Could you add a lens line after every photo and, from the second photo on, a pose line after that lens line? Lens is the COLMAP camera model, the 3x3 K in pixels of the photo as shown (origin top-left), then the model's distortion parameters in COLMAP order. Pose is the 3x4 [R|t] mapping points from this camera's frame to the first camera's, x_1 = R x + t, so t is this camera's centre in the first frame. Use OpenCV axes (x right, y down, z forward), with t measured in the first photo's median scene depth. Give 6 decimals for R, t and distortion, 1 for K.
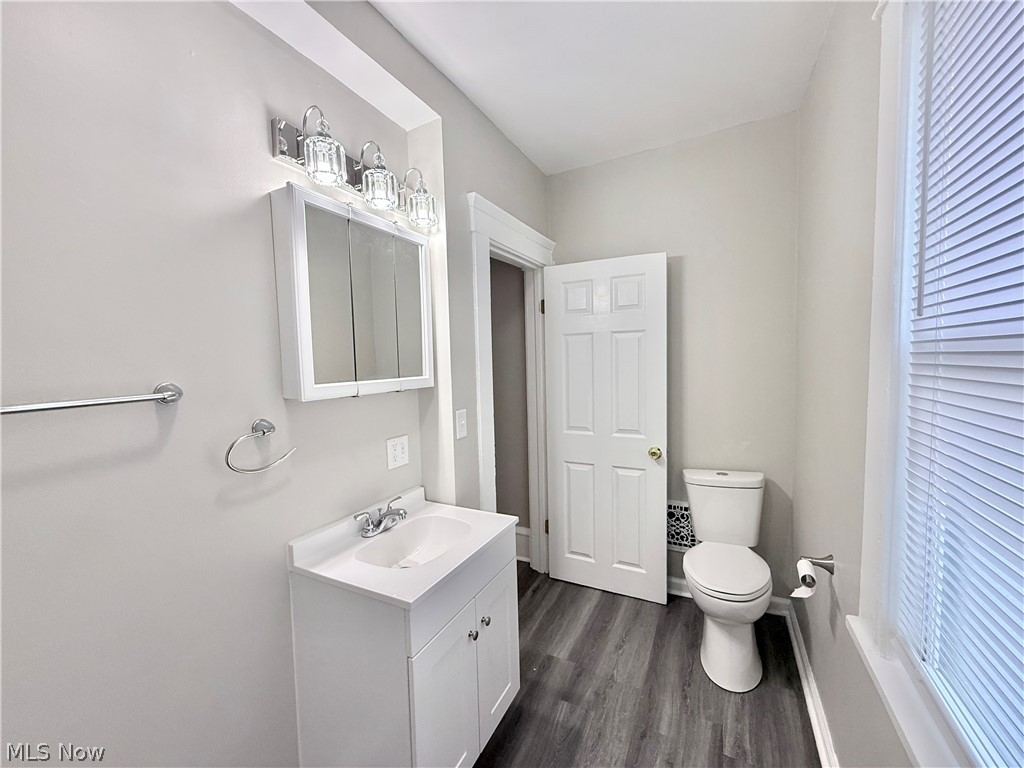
lens RADIAL K [[410.1, 0, 512.0], [0, 410.1, 384.0], [0, 0, 1]] dist [0.001285, 0.000217]
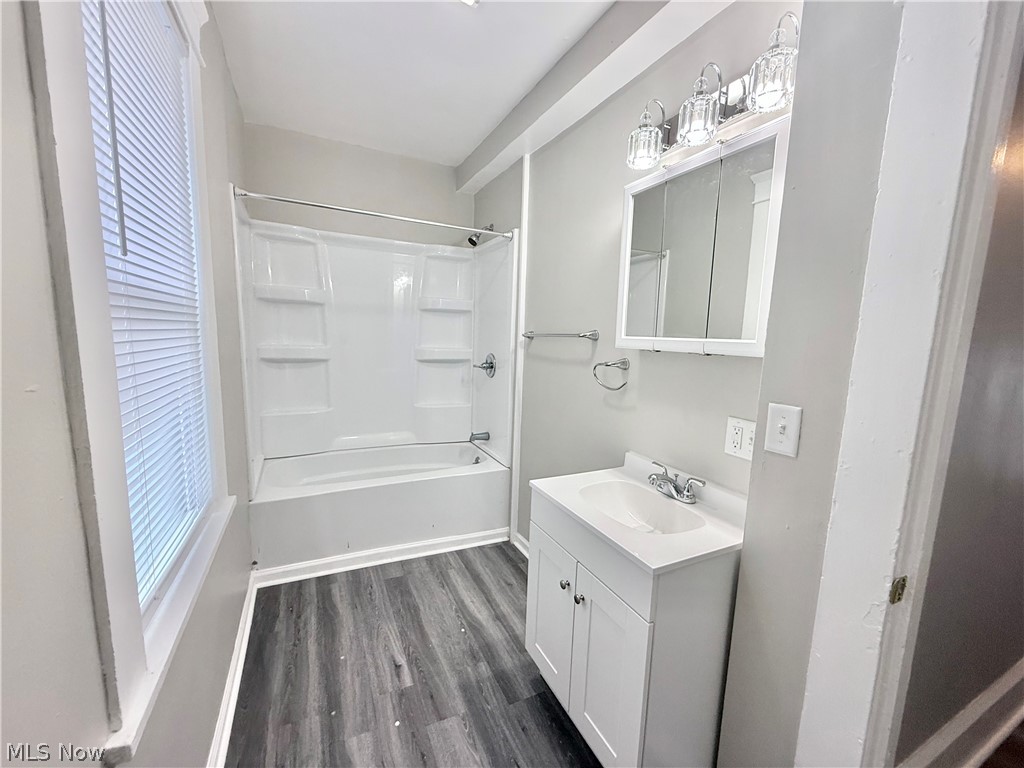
lens RADIAL K [[410.1, 0, 512.0], [0, 410.1, 384.0], [0, 0, 1]] dist [0.001285, 0.000217]
pose [[-0.598892, 0.112650, -0.792868, 0.720921], [-0.058074, 0.981341, 0.183294, -0.062982], [0.798722, 0.155818, -0.581175, 1.361064]]
